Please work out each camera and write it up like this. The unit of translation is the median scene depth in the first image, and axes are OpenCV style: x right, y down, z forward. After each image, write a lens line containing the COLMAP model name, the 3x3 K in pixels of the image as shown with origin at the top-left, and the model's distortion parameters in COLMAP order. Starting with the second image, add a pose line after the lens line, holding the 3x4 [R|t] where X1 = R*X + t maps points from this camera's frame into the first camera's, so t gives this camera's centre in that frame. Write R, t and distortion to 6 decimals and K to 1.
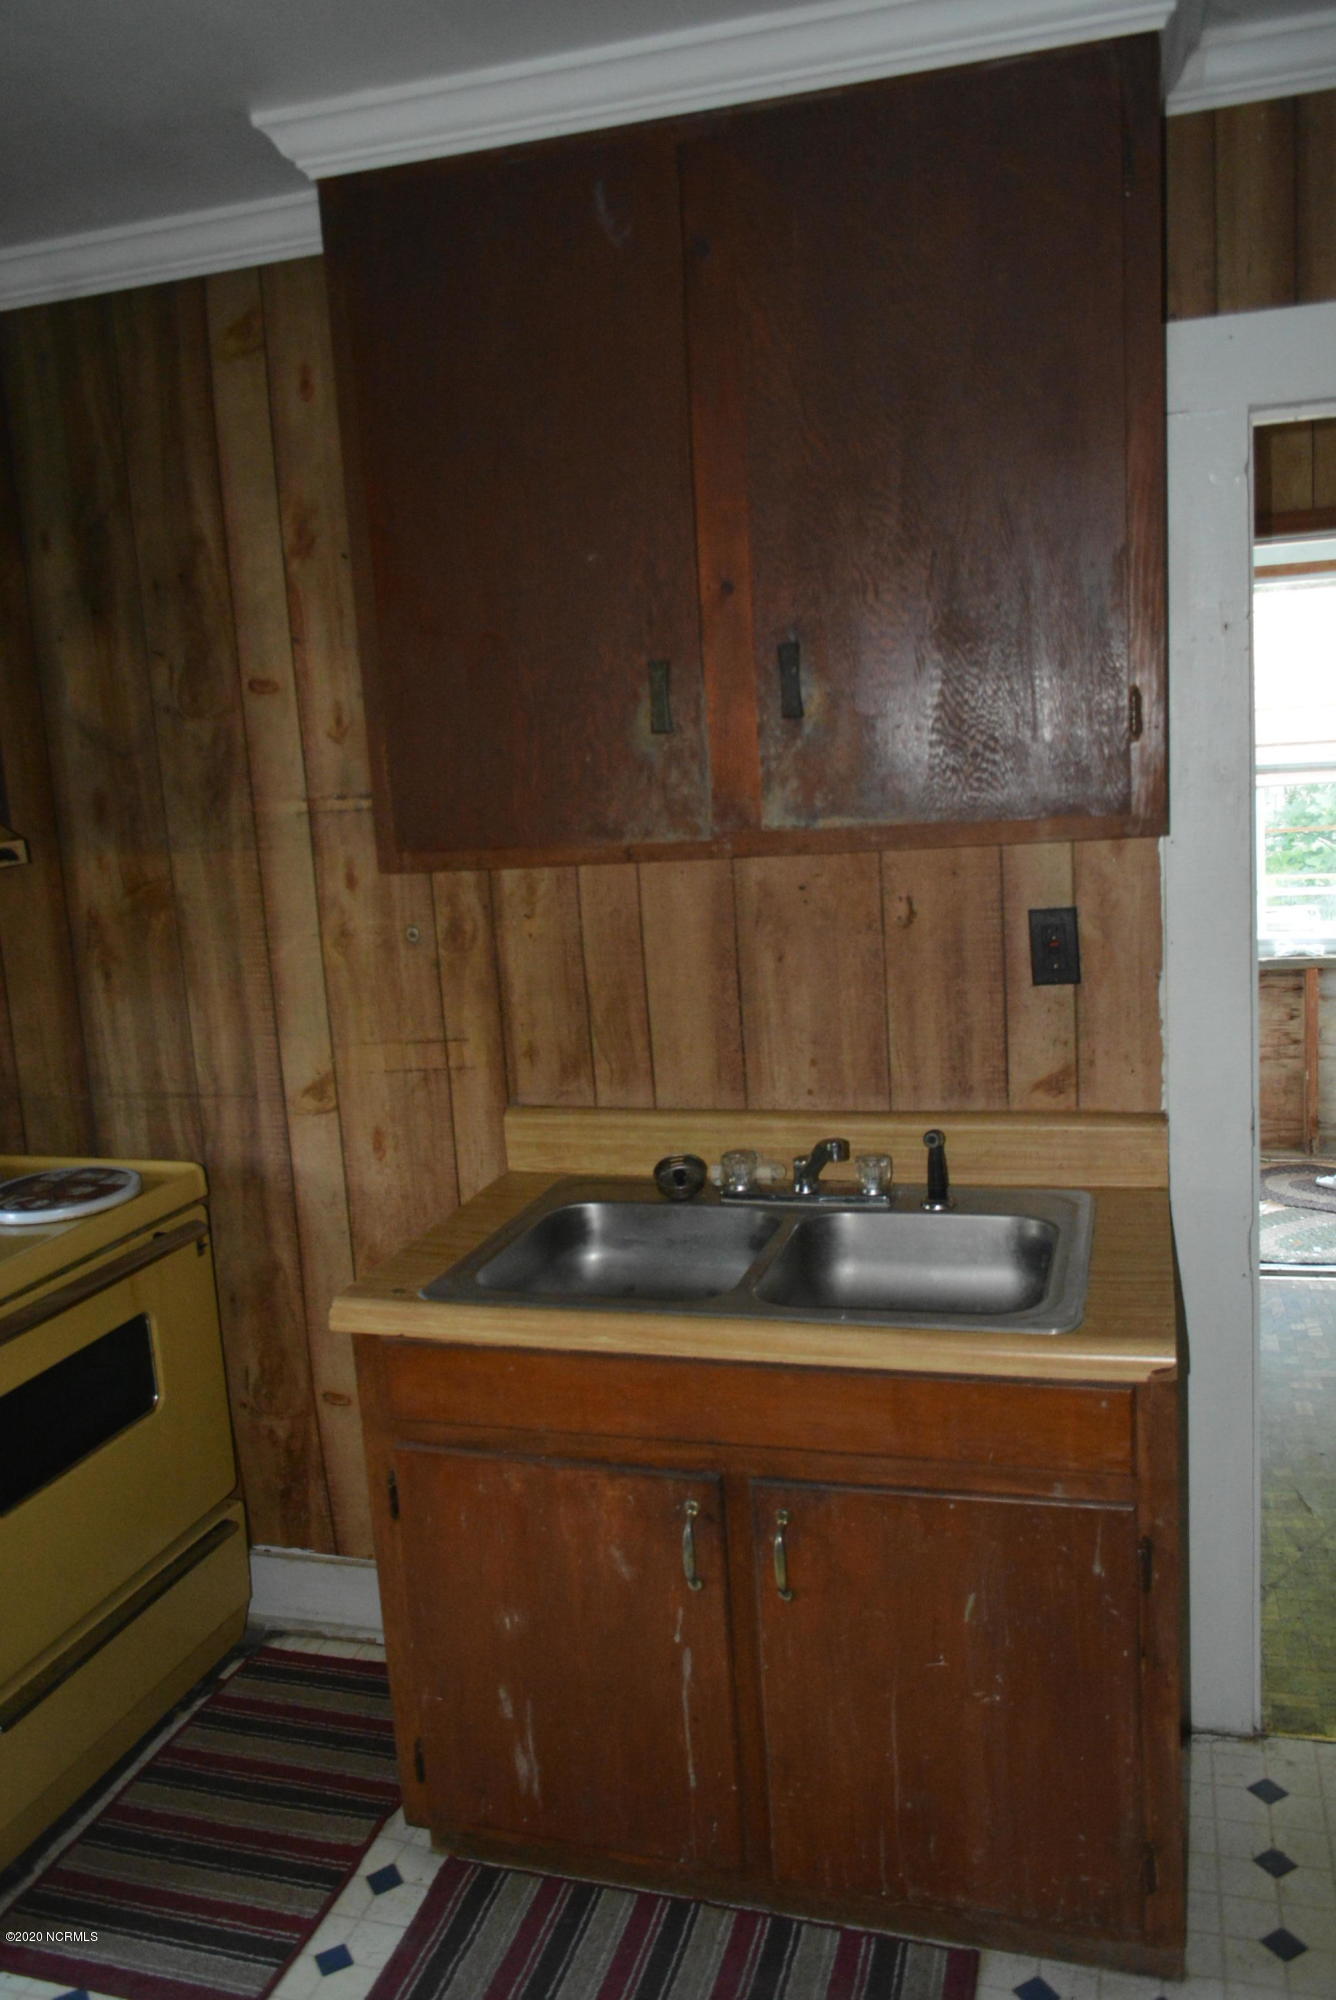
lens RADIAL K [[1548.0, 0, 665.5], [0, 1548.0, 1002.2], [0, 0, 1]] dist [-0.011000, 0.004036]
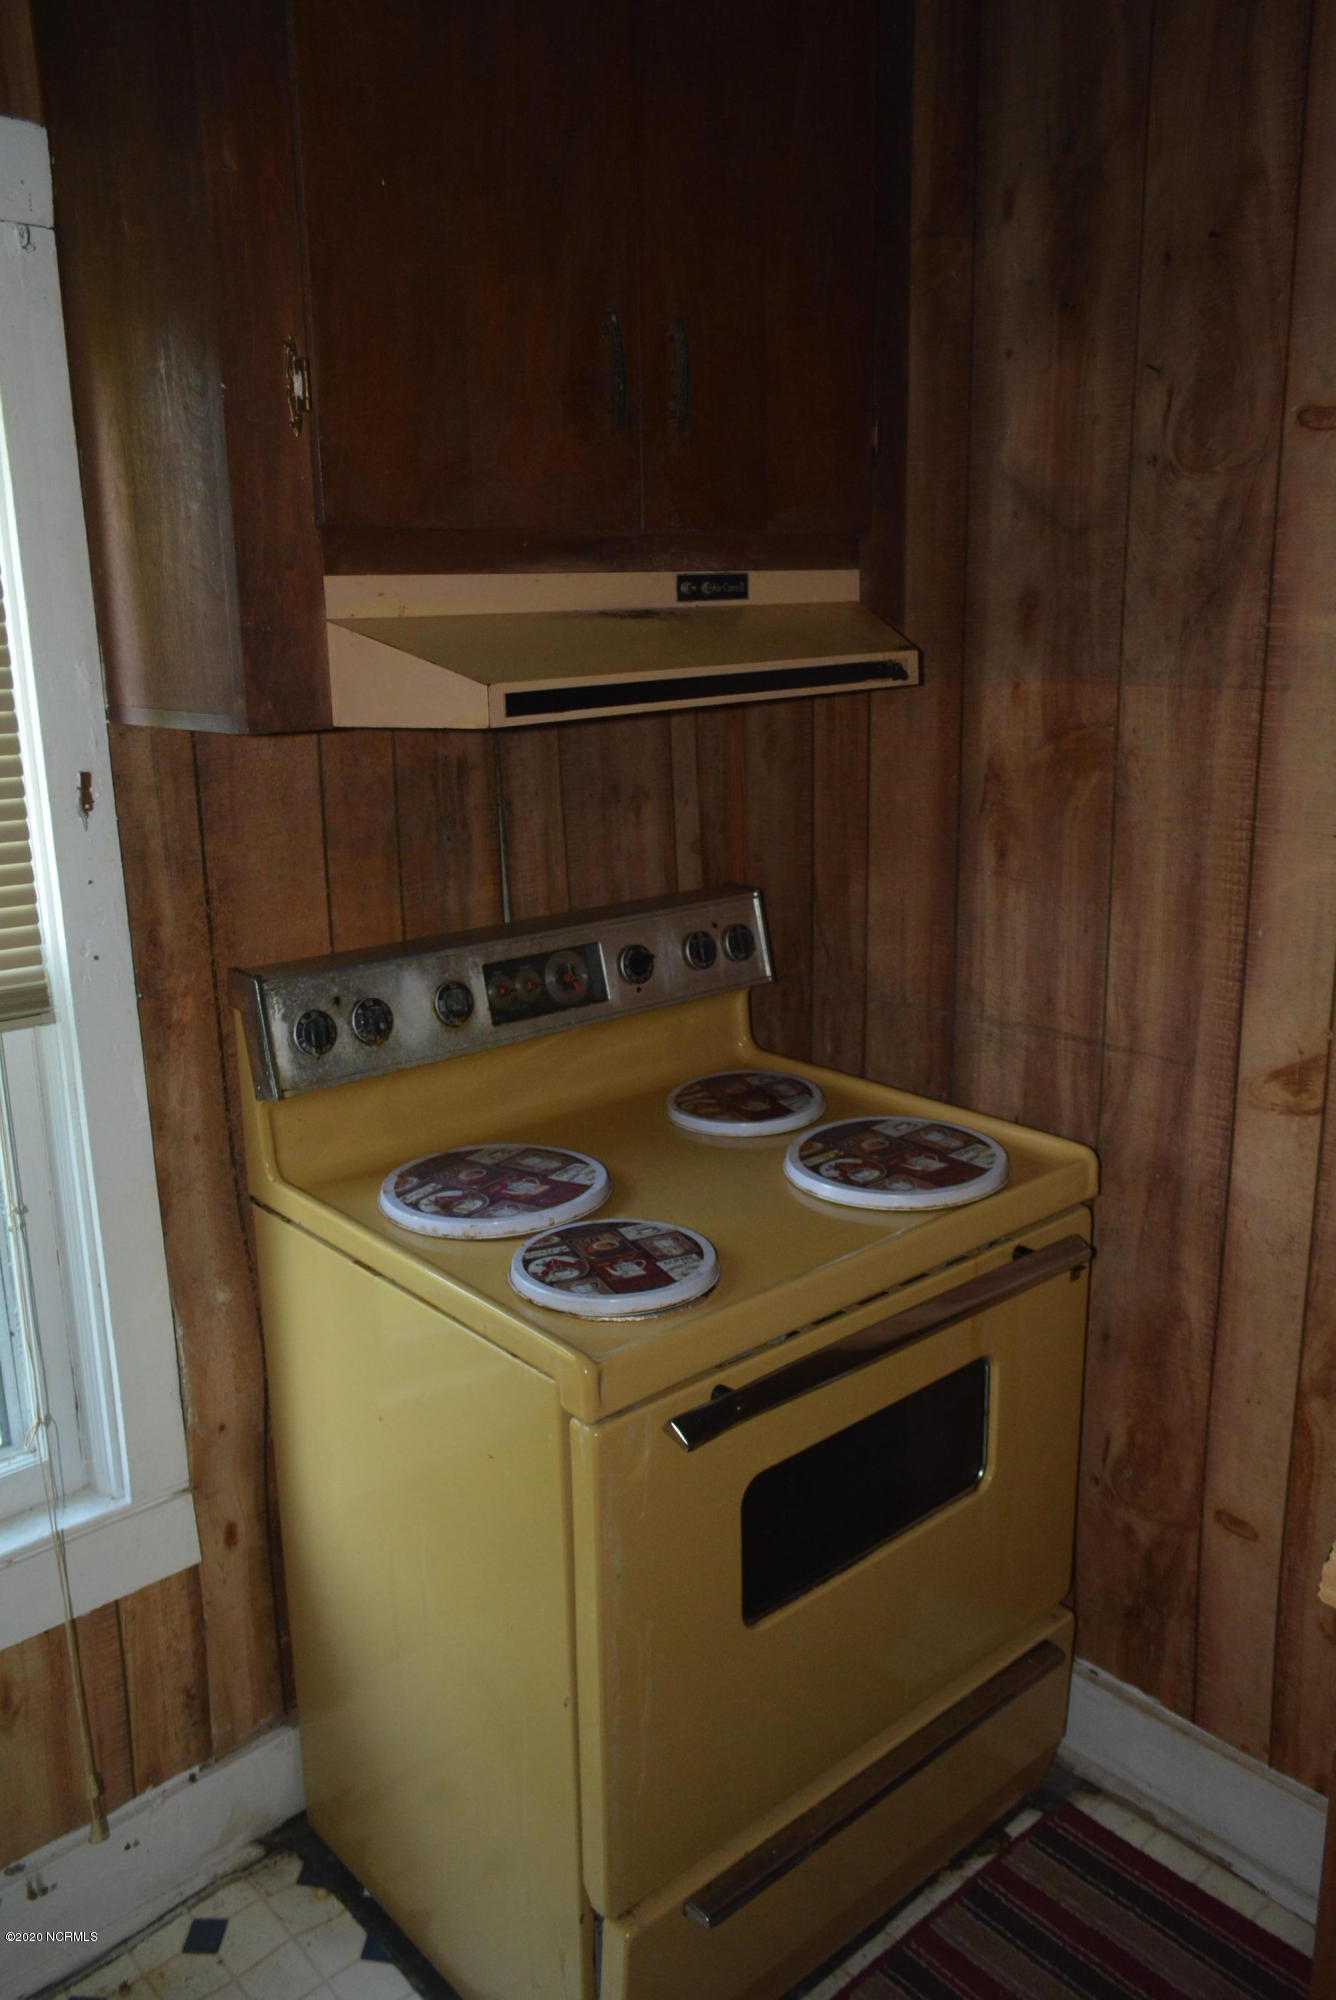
lens RADIAL K [[1548.0, 0, 661.3], [0, 1548.0, 996.9], [0, 0, 1]] dist [-0.011000, 0.004036]
pose [[0.850196, 0.171083, -0.497893, -0.147647], [-0.117281, 0.983509, 0.137679, -0.035759], [0.513237, -0.058661, 0.856240, 0.352888]]
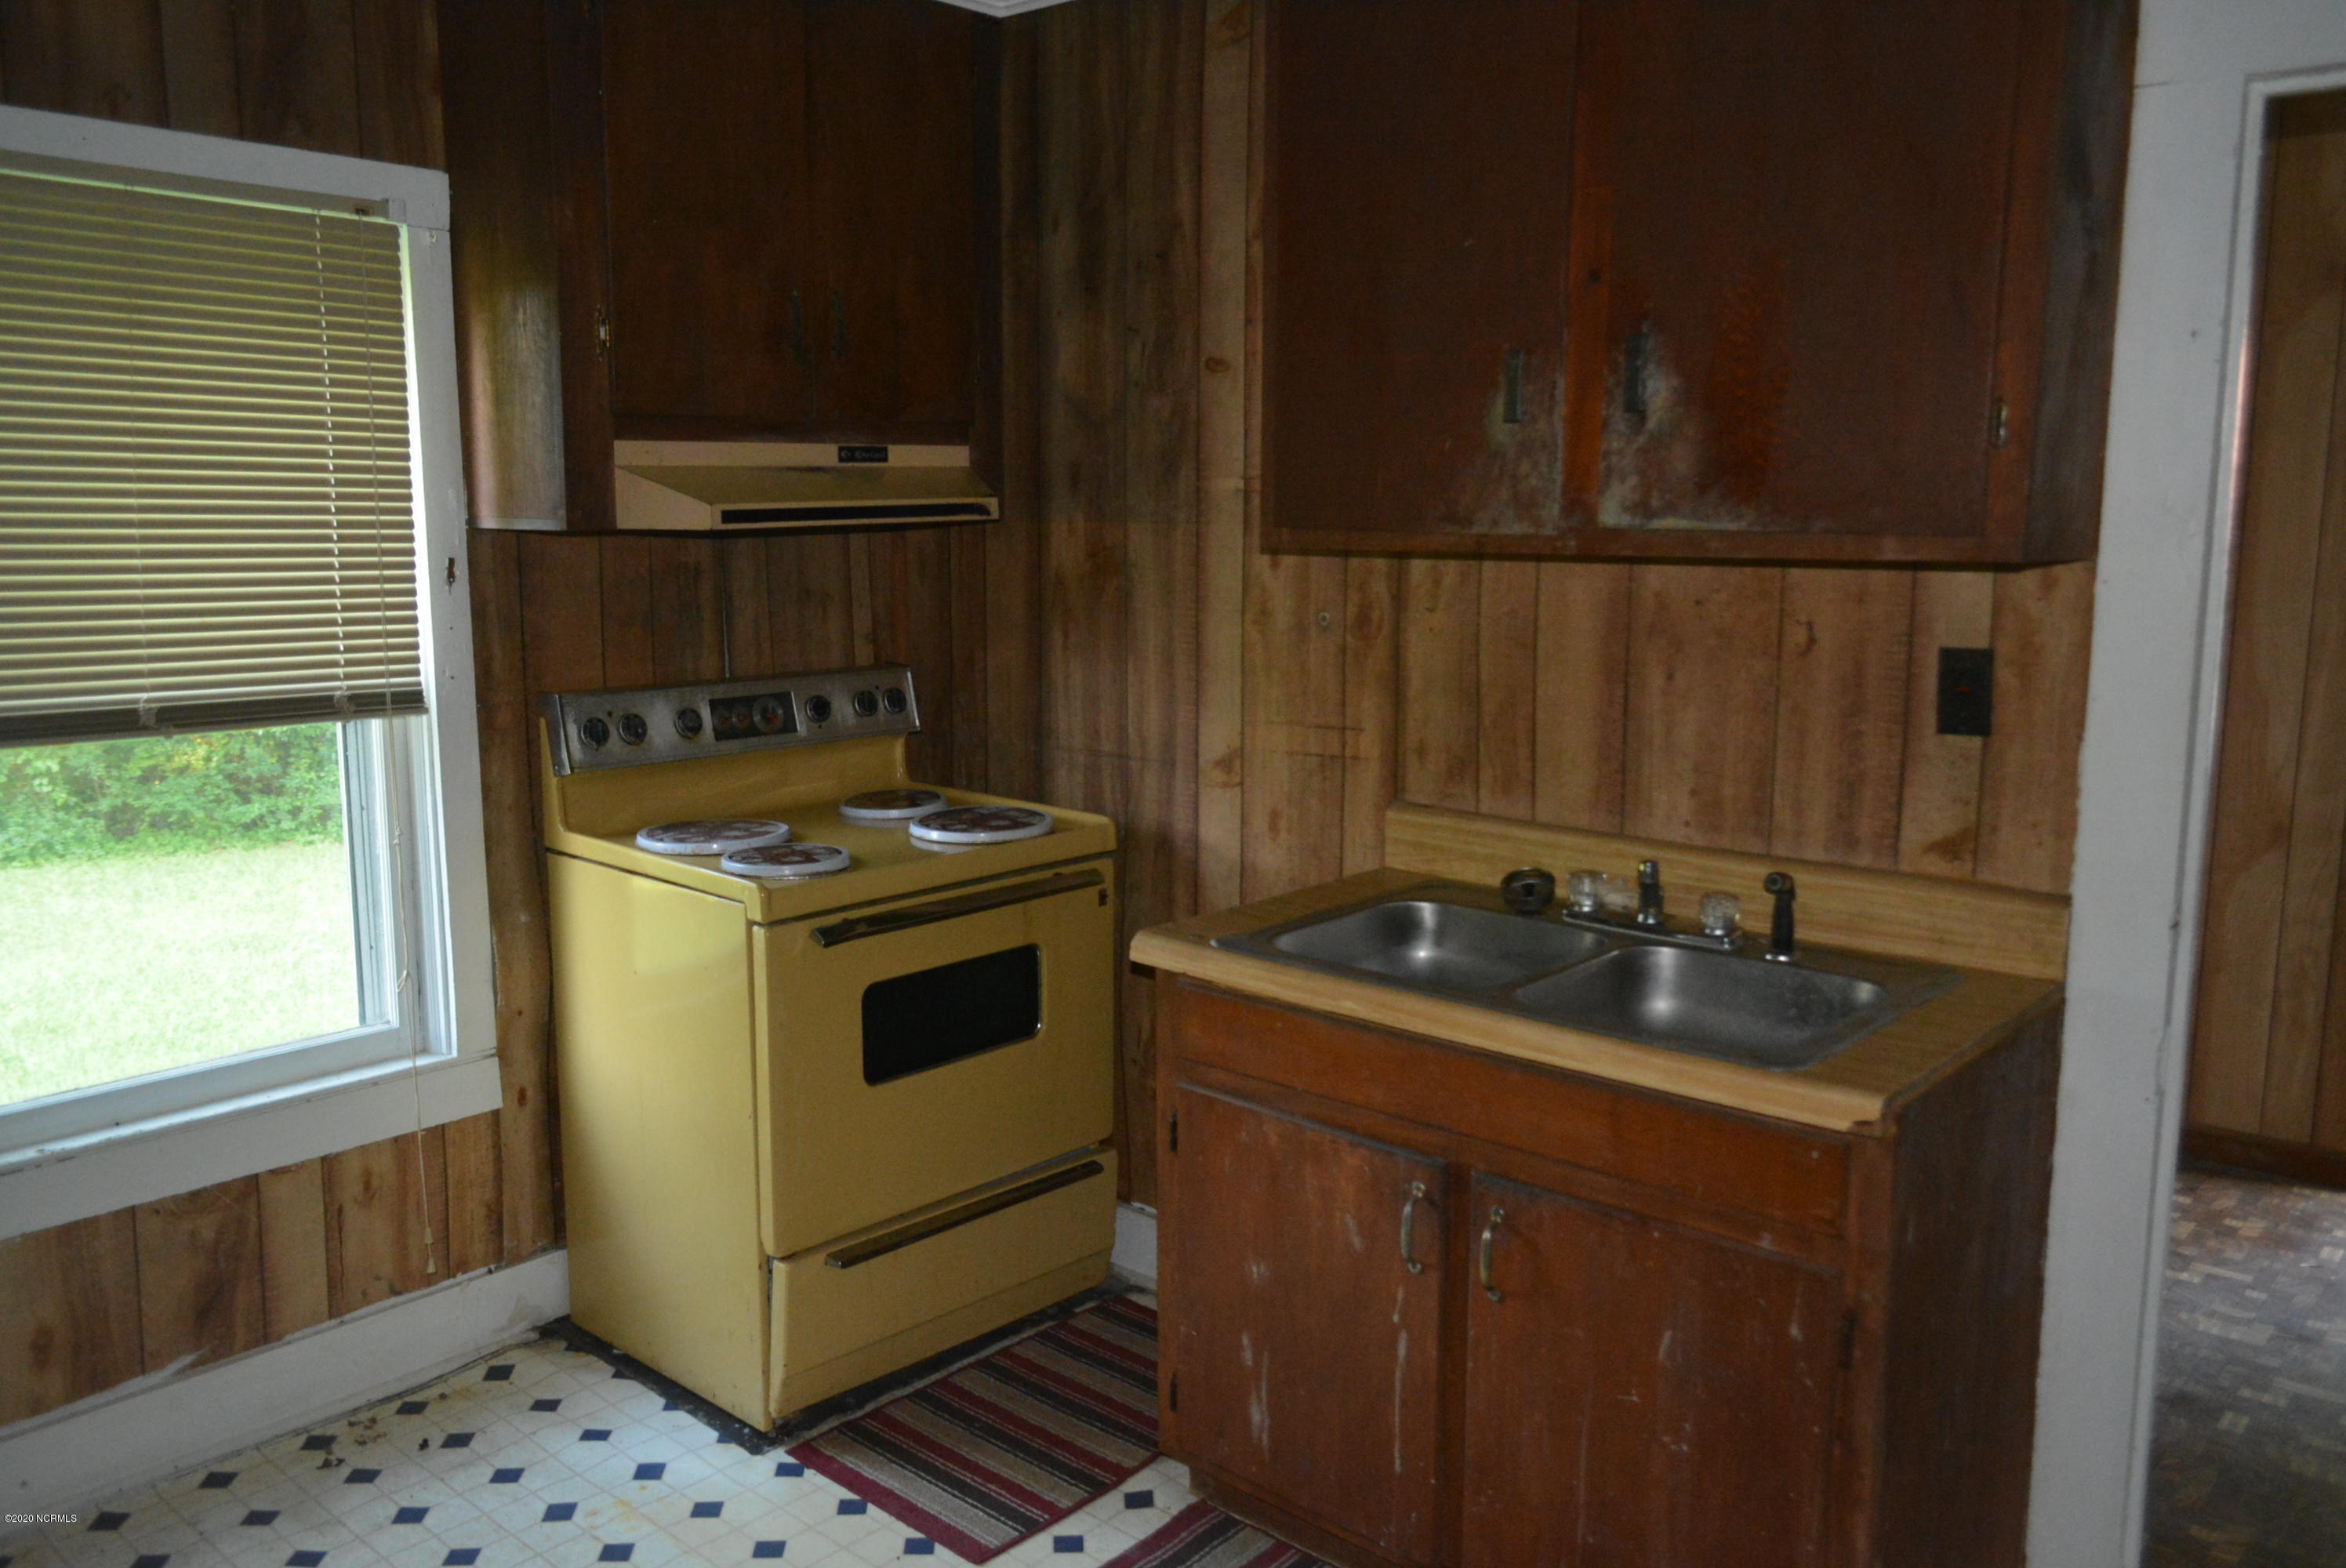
lens RADIAL K [[1815.7, 0, 1184.7], [0, 1815.7, 783.3], [0, 0, 1]] dist [-0.011000, 0.004036]
pose [[0.908177, 0.130331, -0.397780, 0.248919], [-0.127040, 0.991289, 0.034746, 0.034383], [0.398843, 0.018979, 0.916823, -0.117790]]
